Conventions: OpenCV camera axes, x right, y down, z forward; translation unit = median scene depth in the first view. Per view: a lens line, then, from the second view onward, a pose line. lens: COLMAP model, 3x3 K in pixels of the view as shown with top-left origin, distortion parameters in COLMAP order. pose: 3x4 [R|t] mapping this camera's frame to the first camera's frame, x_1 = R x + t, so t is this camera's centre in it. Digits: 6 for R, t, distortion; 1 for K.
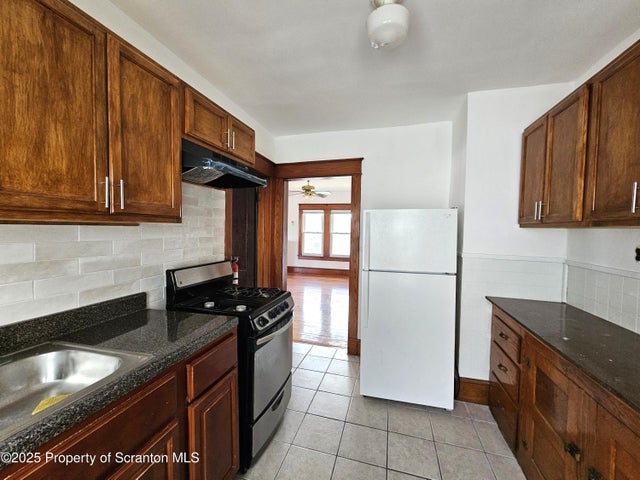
lens RADIAL K [[257.8, 0, 322.3], [0, 257.8, 241.7], [0, 0, 1]] dist [0.000694, 0.000101]
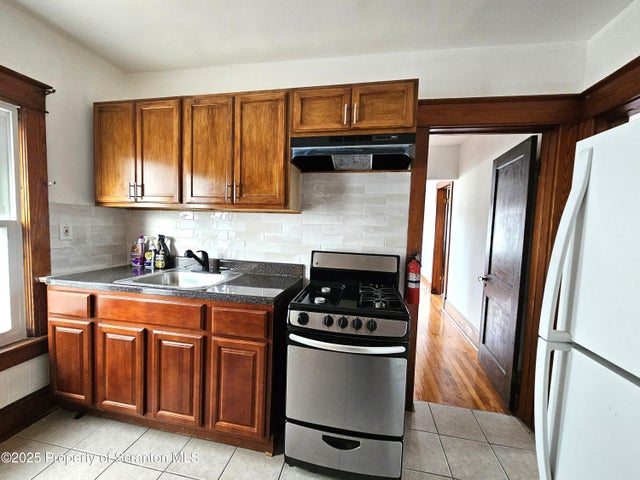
lens RADIAL K [[257.8, 0, 321.2], [0, 257.8, 240.6], [0, 0, 1]] dist [0.000694, 0.000101]
pose [[0.092091, 0.059120, -0.993994, 0.745820], [-0.075565, 0.995772, 0.052225, -0.000884], [0.992879, 0.070301, 0.096169, 1.157453]]
